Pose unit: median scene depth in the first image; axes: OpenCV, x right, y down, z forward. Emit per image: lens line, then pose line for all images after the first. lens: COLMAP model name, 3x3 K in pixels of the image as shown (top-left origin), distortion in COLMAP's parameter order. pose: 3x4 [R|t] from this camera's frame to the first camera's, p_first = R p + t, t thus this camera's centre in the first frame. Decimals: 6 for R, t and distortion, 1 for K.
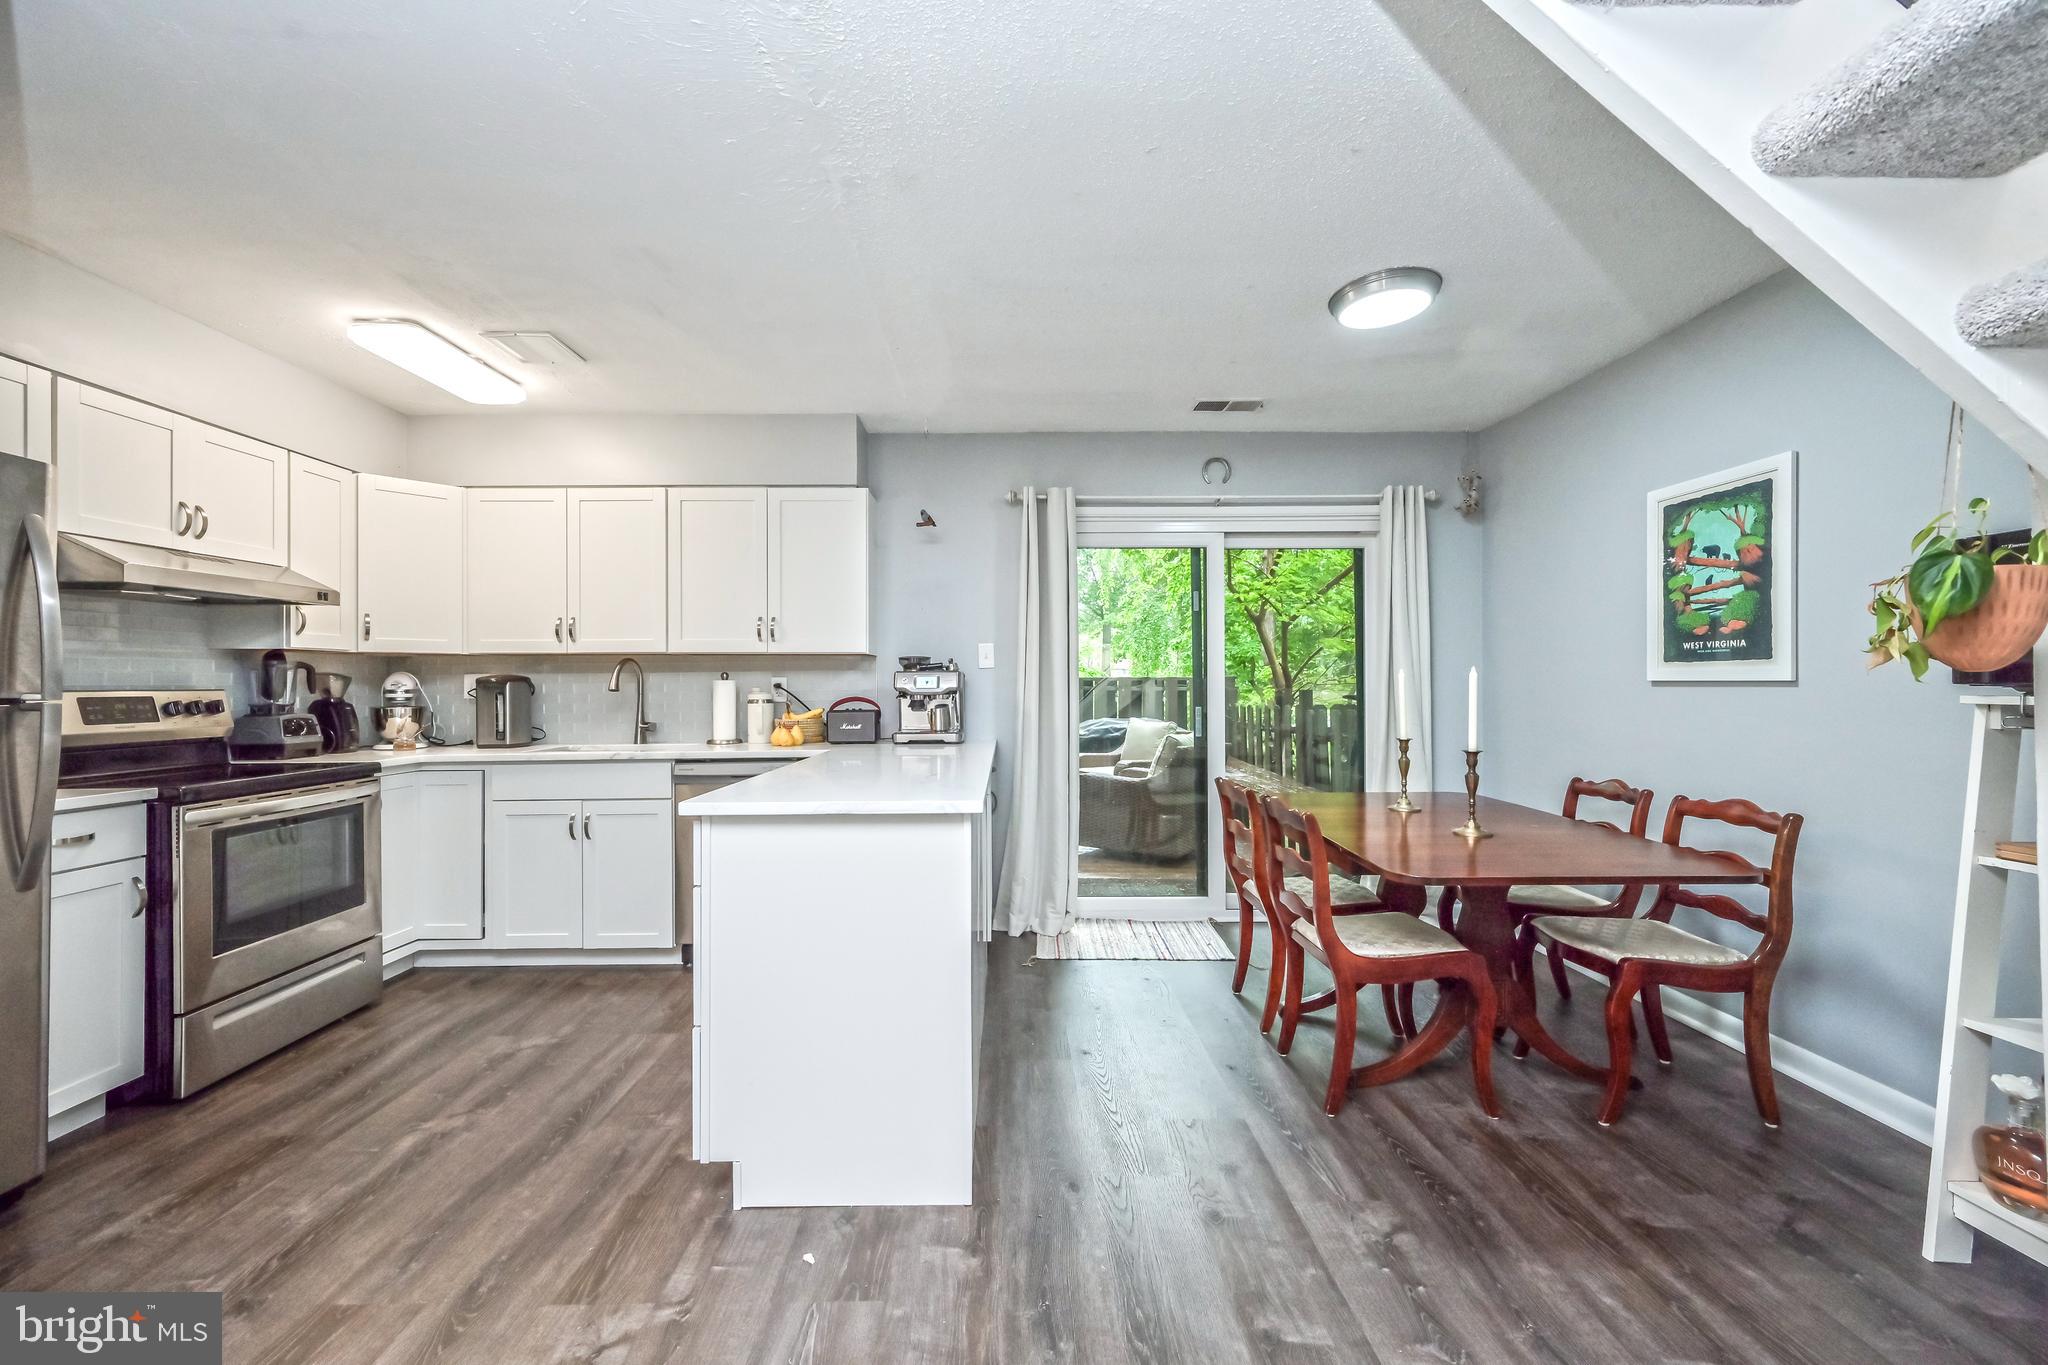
lens RADIAL K [[828.9, 0, 1024.0], [0, 828.9, 682.5], [0, 0, 1]] dist [-0.000503, 0.000159]
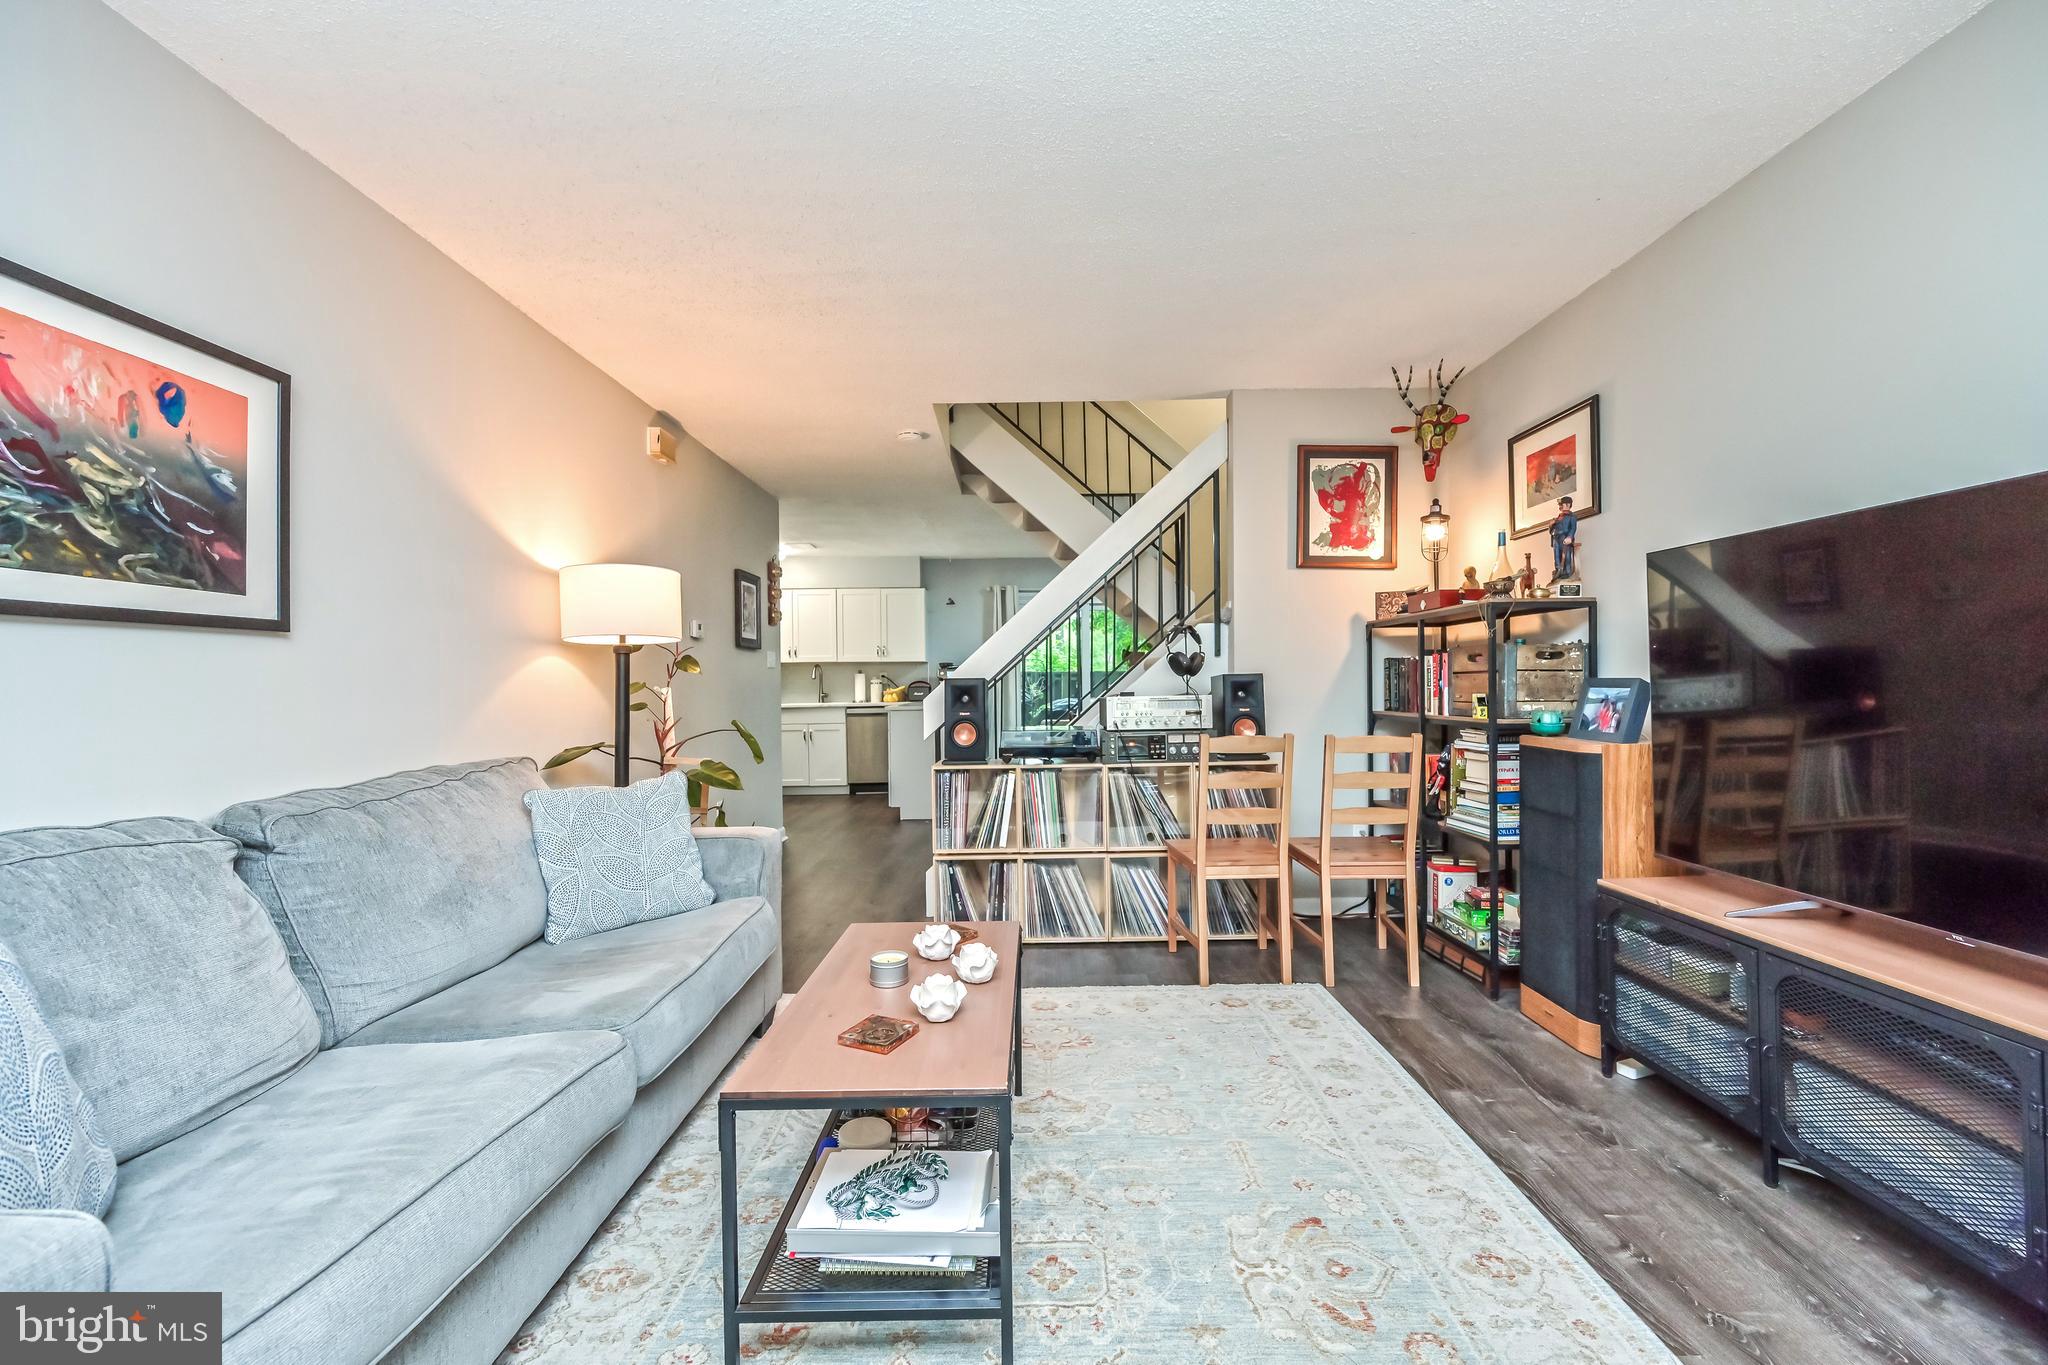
lens RADIAL K [[828.9, 0, 1024.0], [0, 828.9, 682.5], [0, 0, 1]] dist [-0.000503, 0.000159]
pose [[0.999829, -0.004857, -0.017835, 0.140755], [0.004782, 0.999980, -0.004249, 0.040596], [0.017855, 0.004163, 0.999832, -1.467730]]
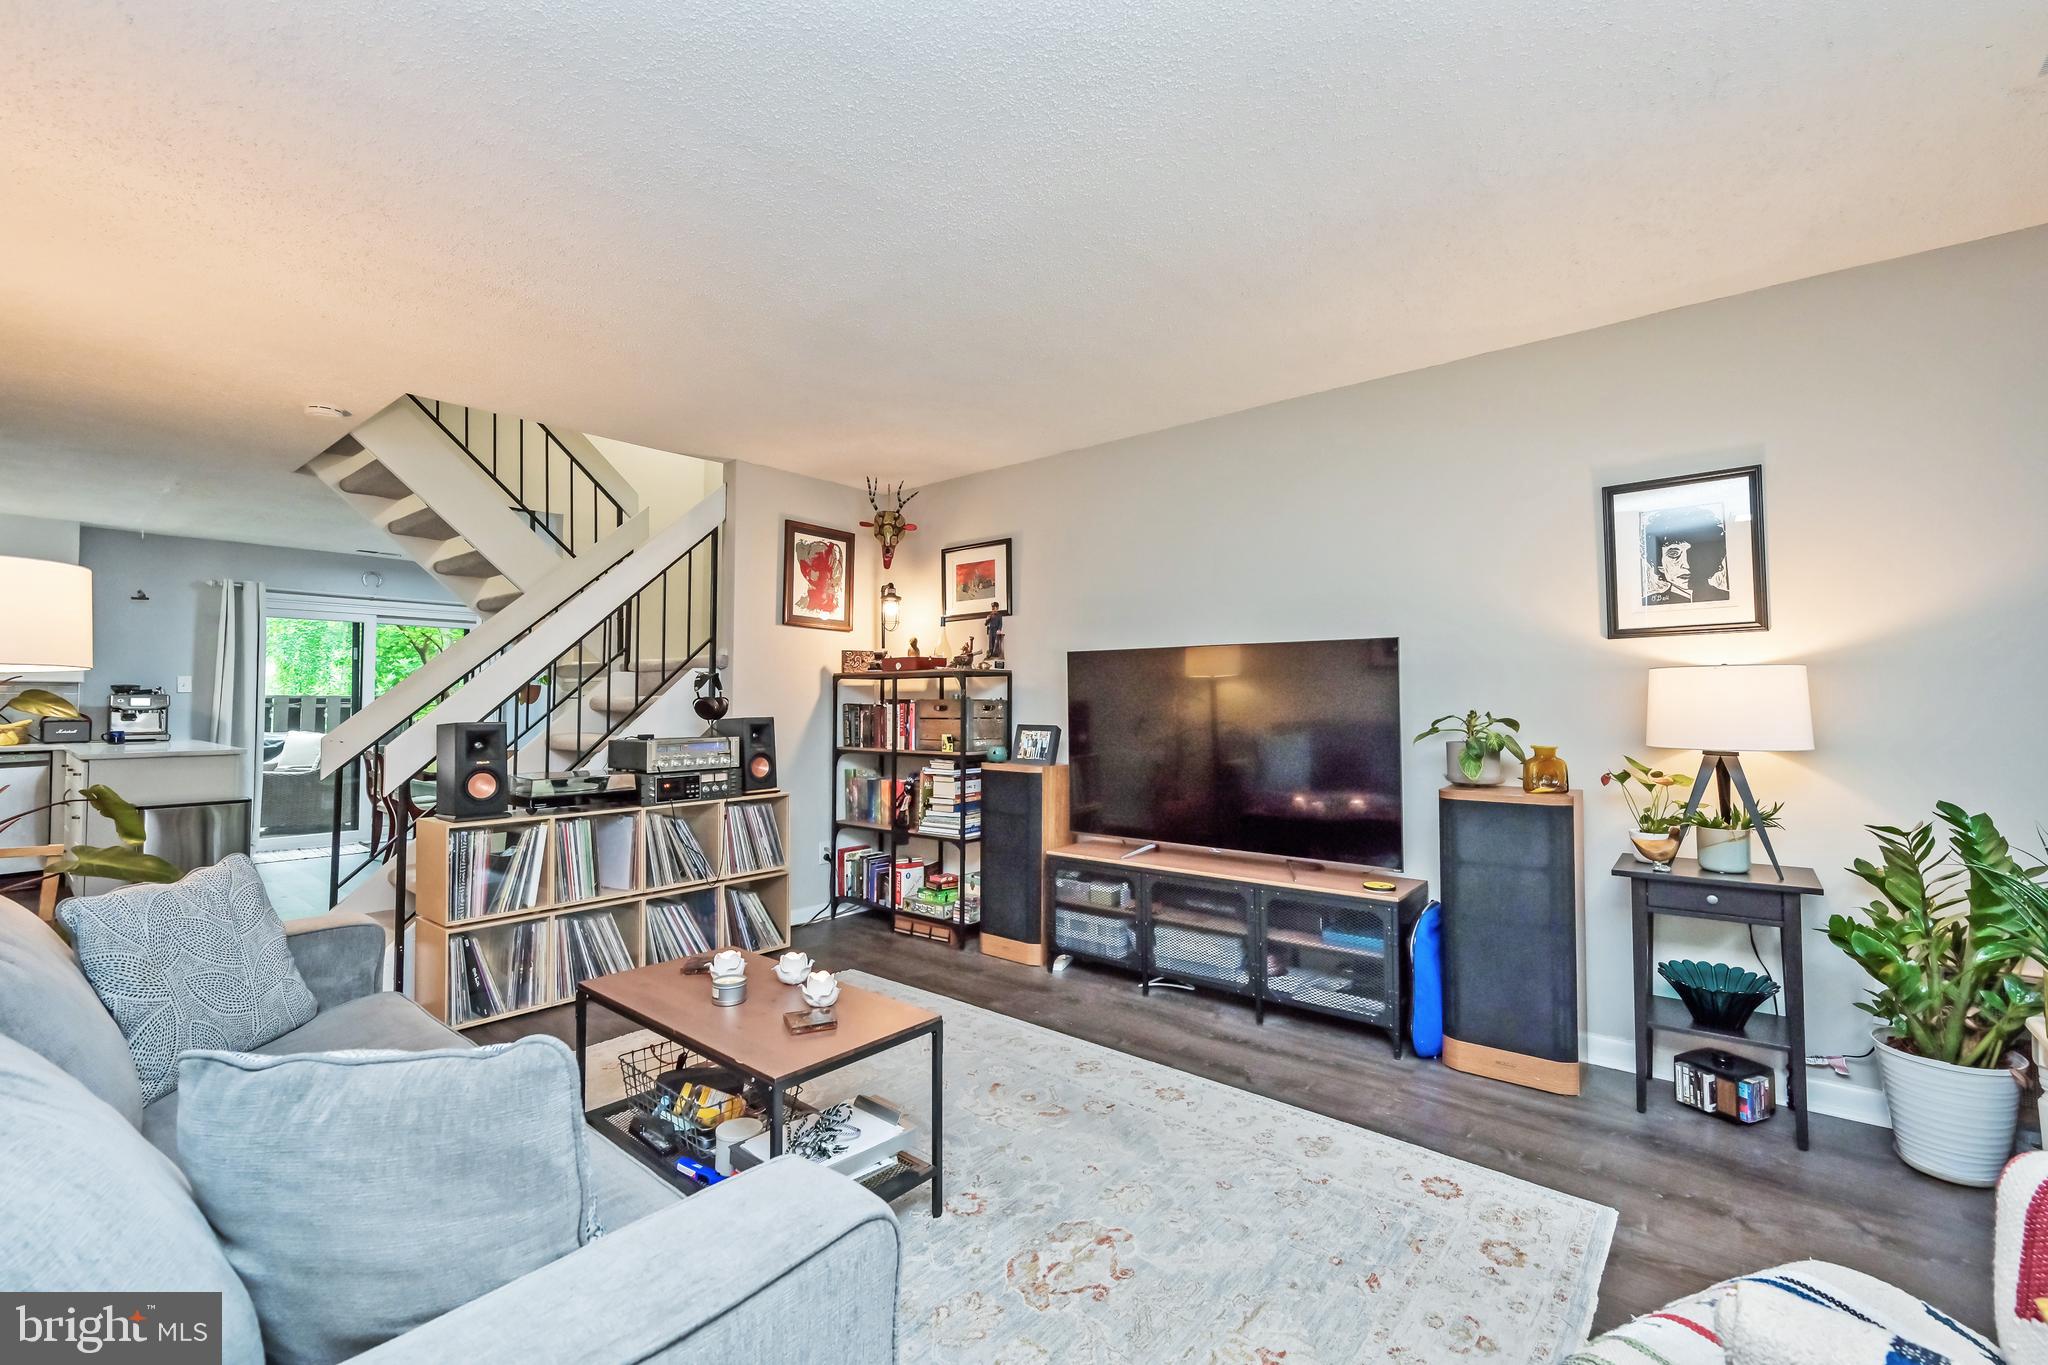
lens RADIAL K [[885.1, 0, 1031.2], [0, 885.1, 667.7], [0, 0, 1]] dist [0.001220, 0.000252]
pose [[0.655828, 0.037857, 0.753961, -0.313912], [-0.001637, 0.998811, -0.048728, 0.015982], [-0.754909, 0.030723, 0.655110, -1.540785]]
